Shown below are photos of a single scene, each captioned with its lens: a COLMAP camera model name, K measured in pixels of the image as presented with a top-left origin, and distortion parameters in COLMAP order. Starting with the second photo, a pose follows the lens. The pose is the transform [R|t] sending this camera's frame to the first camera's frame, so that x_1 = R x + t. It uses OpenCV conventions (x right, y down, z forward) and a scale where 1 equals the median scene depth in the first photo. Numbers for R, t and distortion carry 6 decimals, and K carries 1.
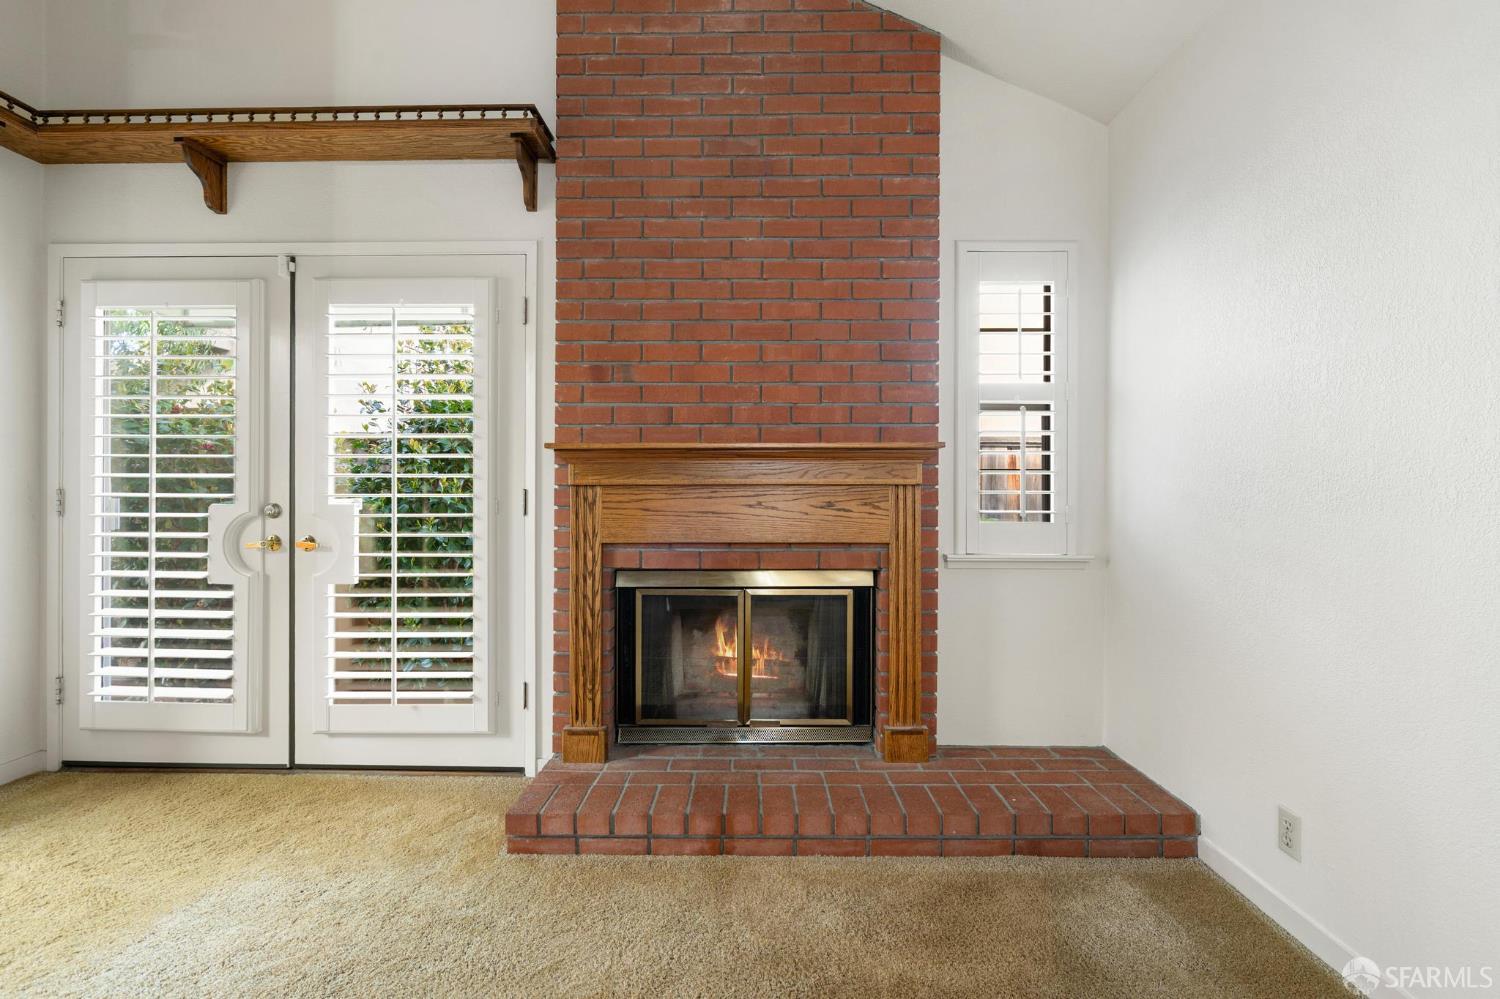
lens RADIAL K [[680.1, 0, 749.7], [0, 680.1, 503.4], [0, 0, 1]] dist [-0.000679, 0.000955]
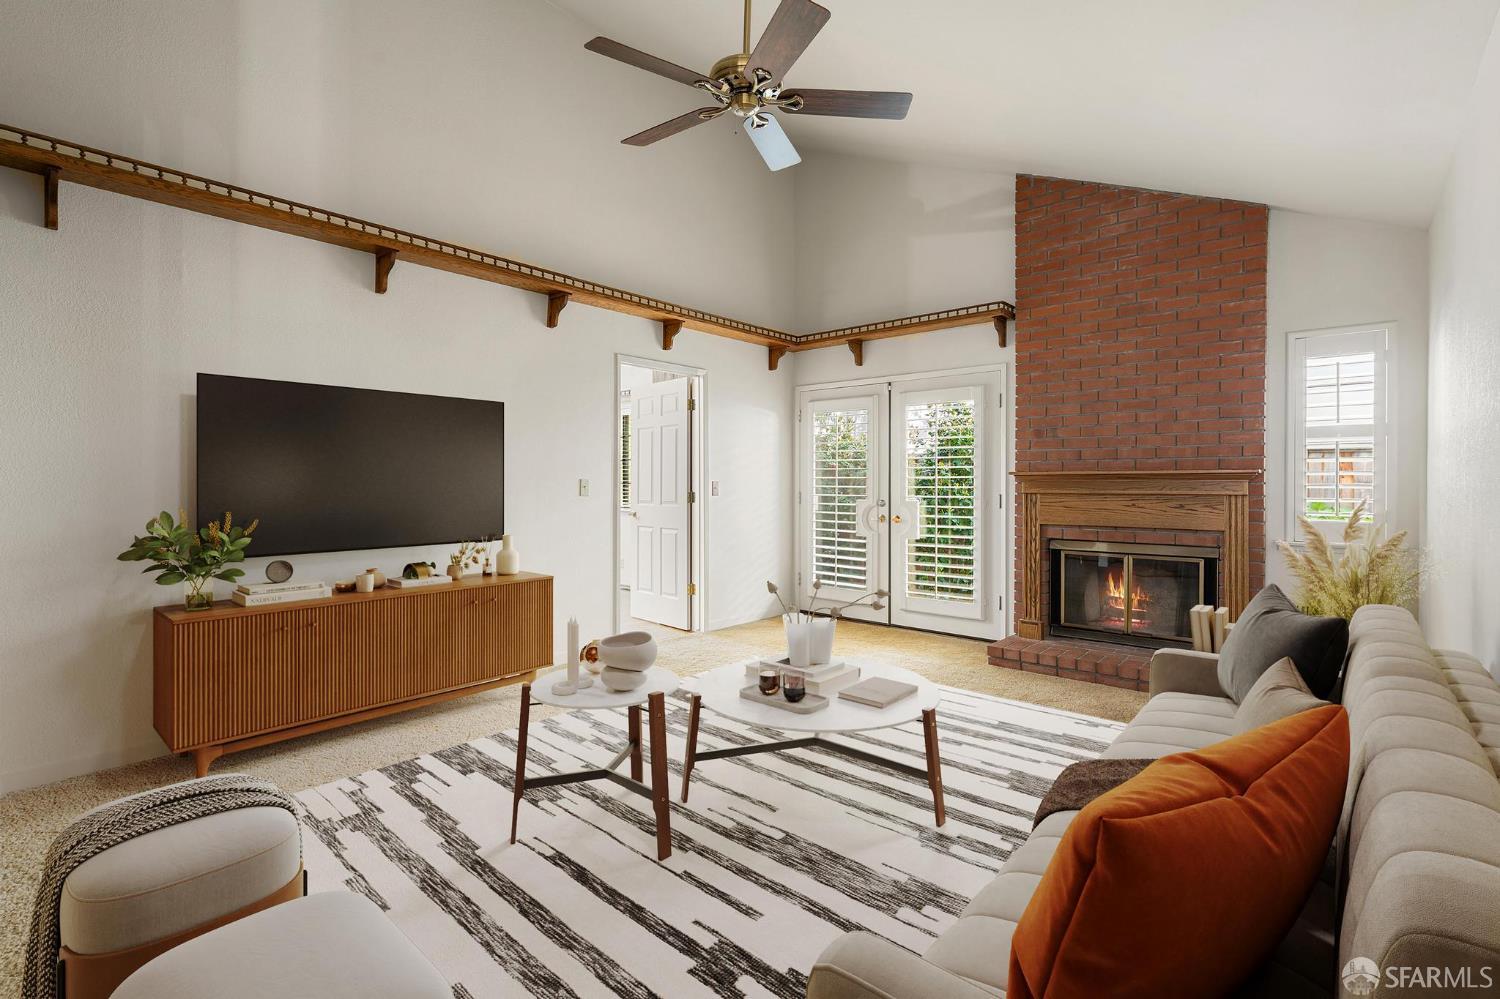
lens RADIAL K [[683.6, 0, 745.6], [0, 683.6, 484.7], [0, 0, 1]] dist [-0.001966, 0.000433]
pose [[0.758145, 0.000438, -0.652086, 0.390222], [0.002243, 0.999992, 0.003279, -0.057963], [0.652082, -0.003948, 0.758138, -0.946334]]
